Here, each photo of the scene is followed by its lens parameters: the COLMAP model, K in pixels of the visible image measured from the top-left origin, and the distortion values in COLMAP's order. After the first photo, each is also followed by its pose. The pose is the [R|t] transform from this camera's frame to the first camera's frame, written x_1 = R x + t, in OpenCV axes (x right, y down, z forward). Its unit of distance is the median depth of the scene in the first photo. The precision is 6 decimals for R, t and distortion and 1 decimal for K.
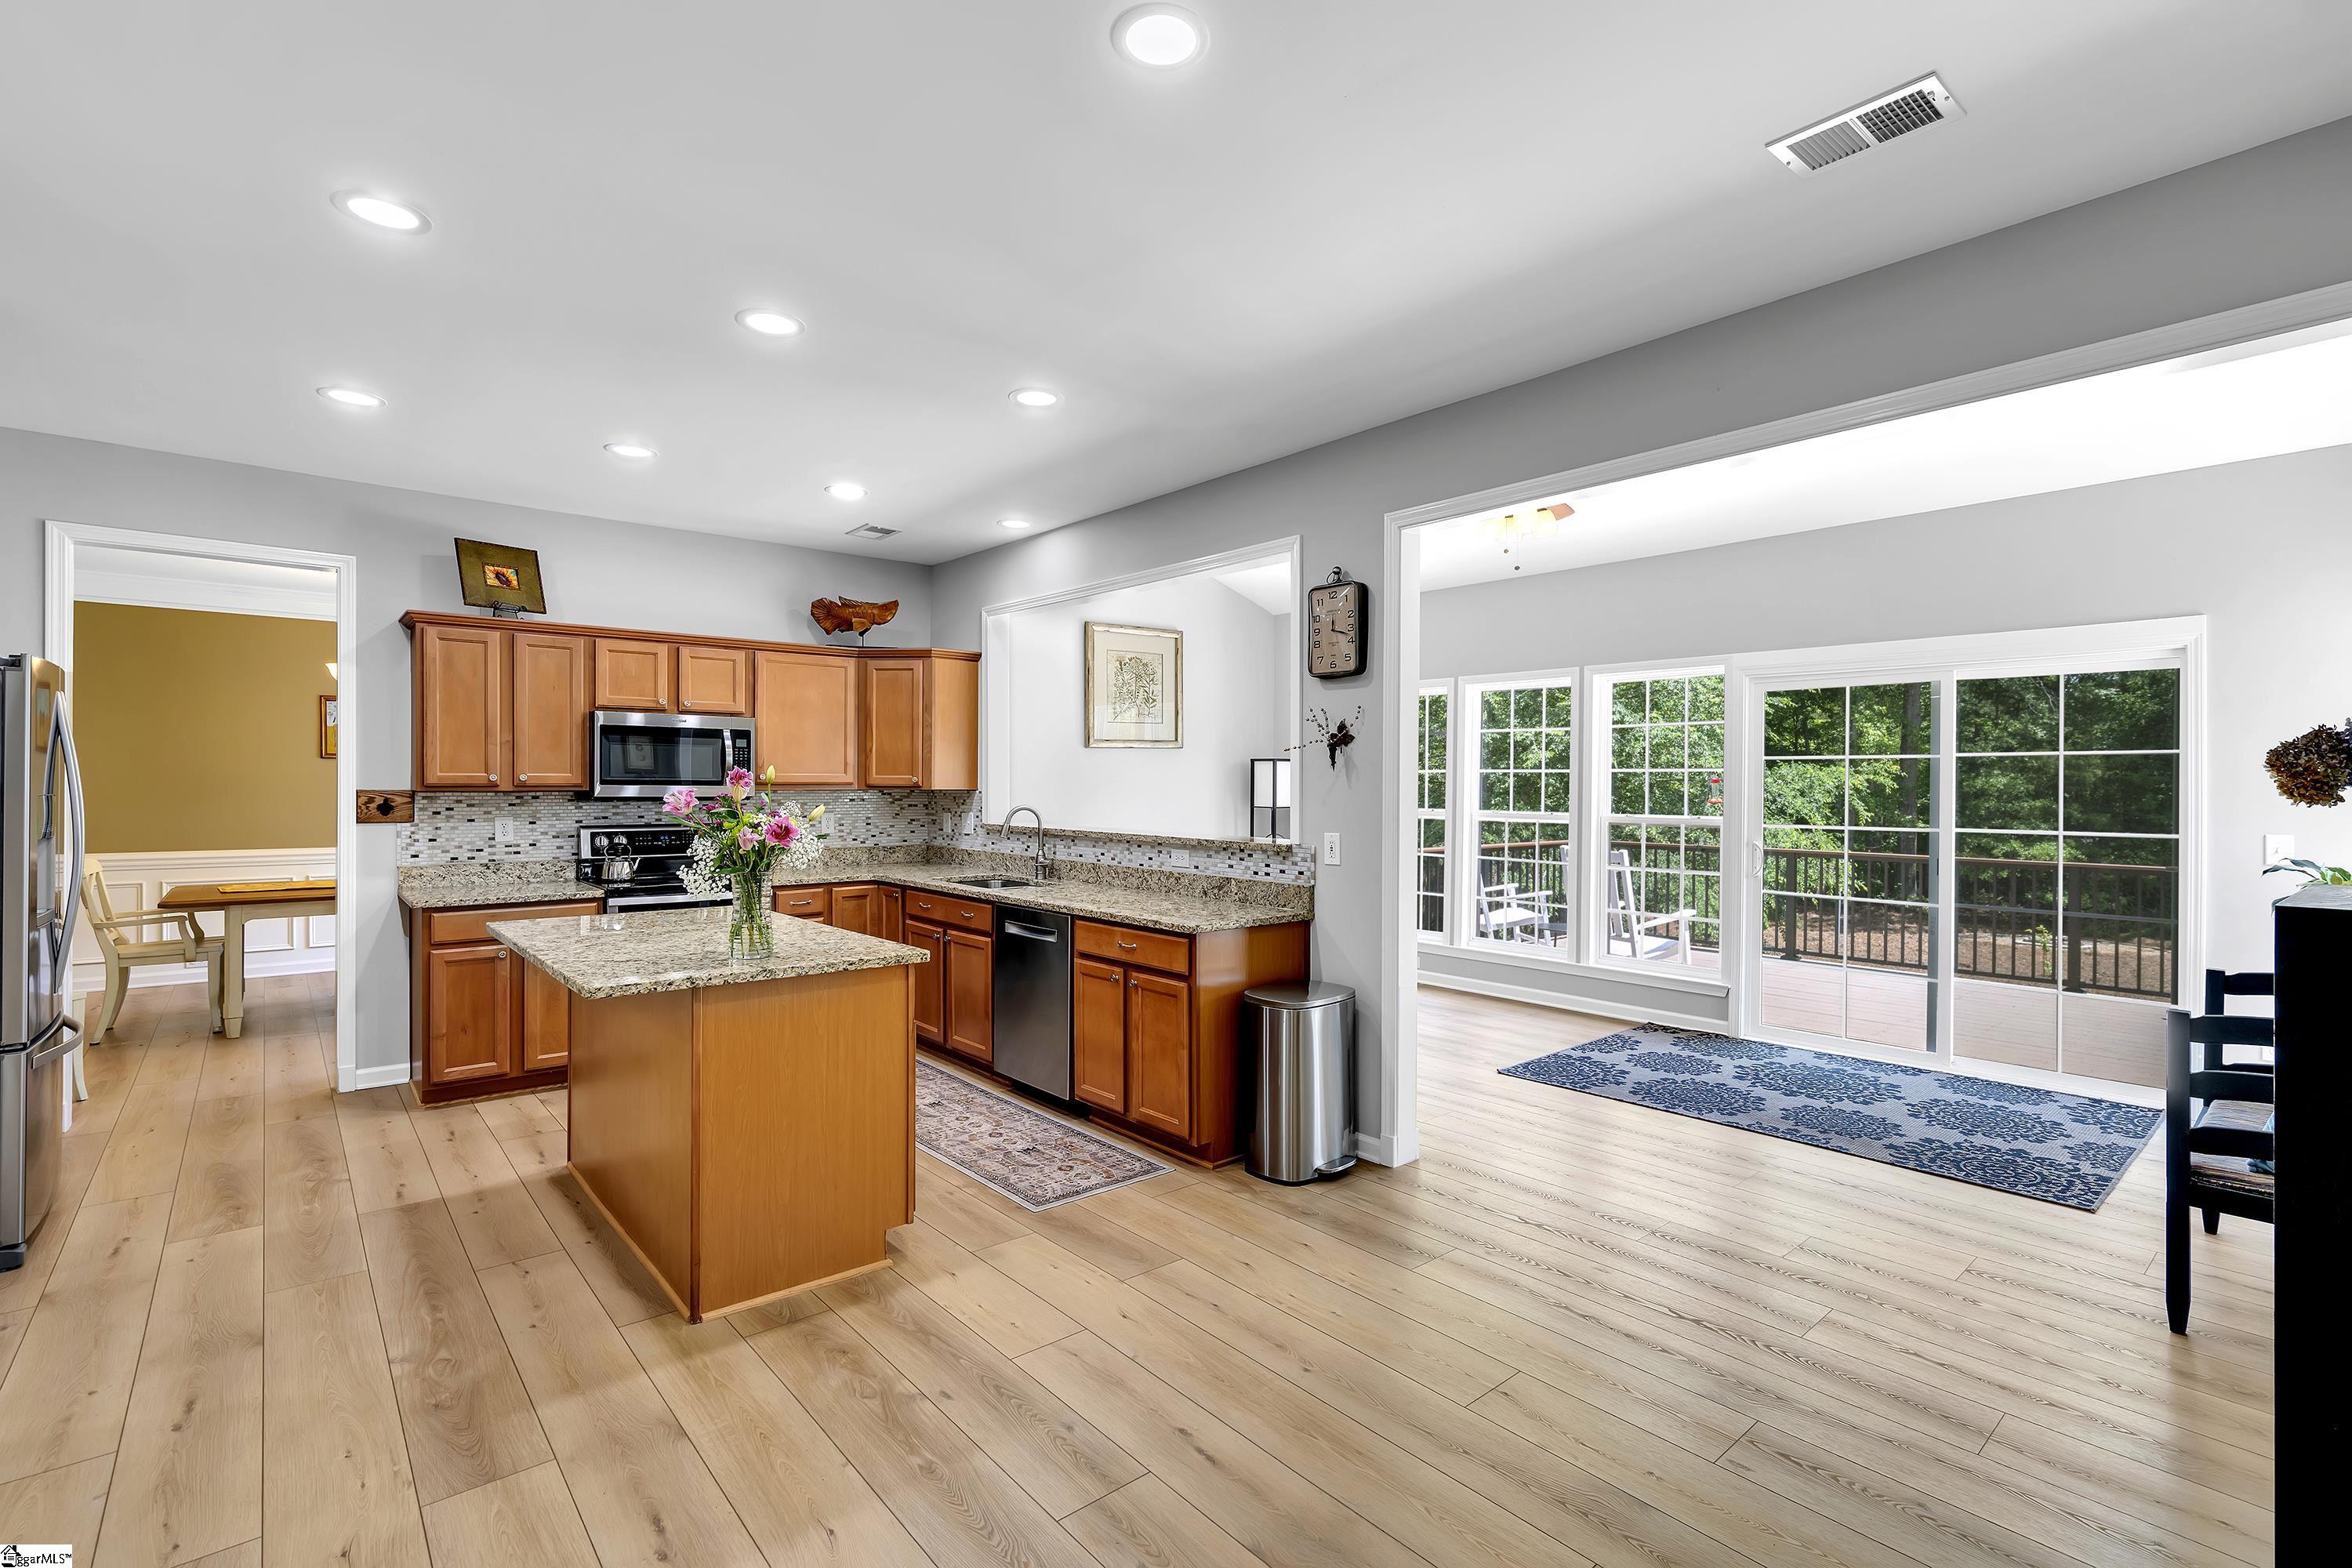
lens RADIAL K [[1050.9, 0, 1183.4], [0, 1050.9, 781.1], [0, 0, 1]] dist [-0.013052, 0.001654]
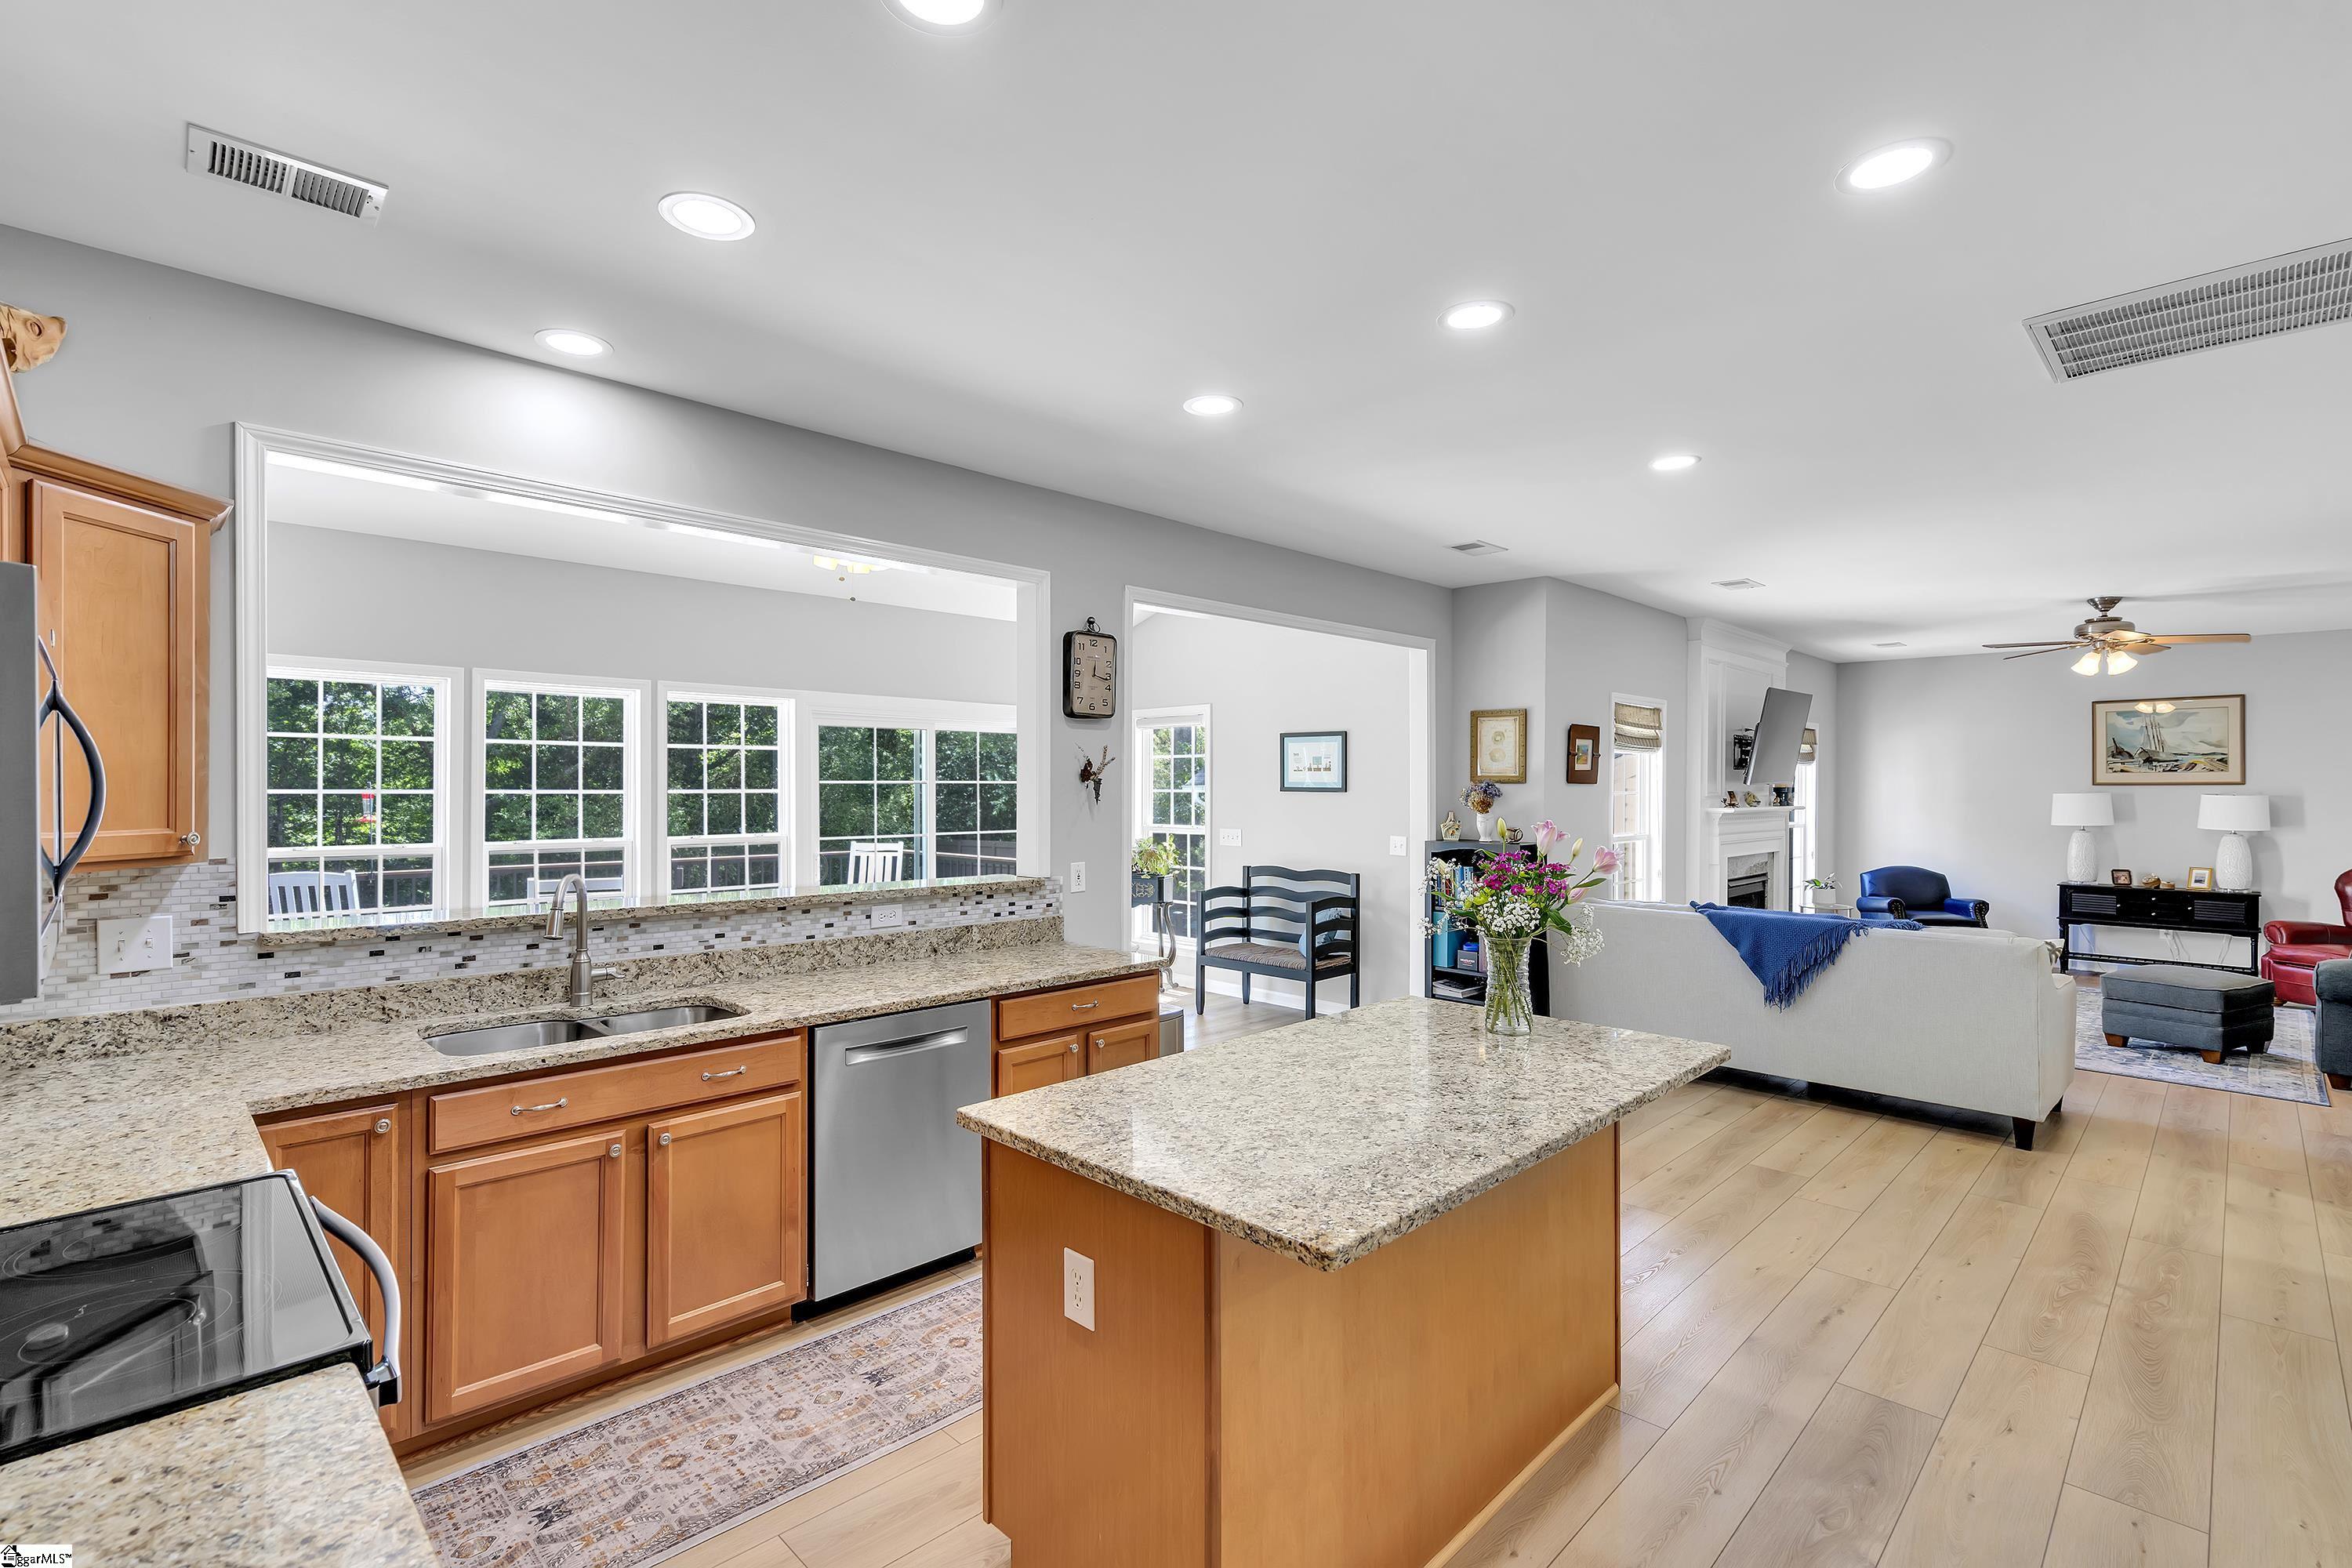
lens RADIAL K [[1050.9, 0, 1161.2], [0, 1050.9, 785.1], [0, 0, 1]] dist [-0.013052, 0.001654]
pose [[-0.039734, -0.004695, 0.999199, -0.810244], [-0.003188, 0.999984, 0.004572, -0.030409], [-0.999205, -0.003004, -0.039749, 0.830087]]
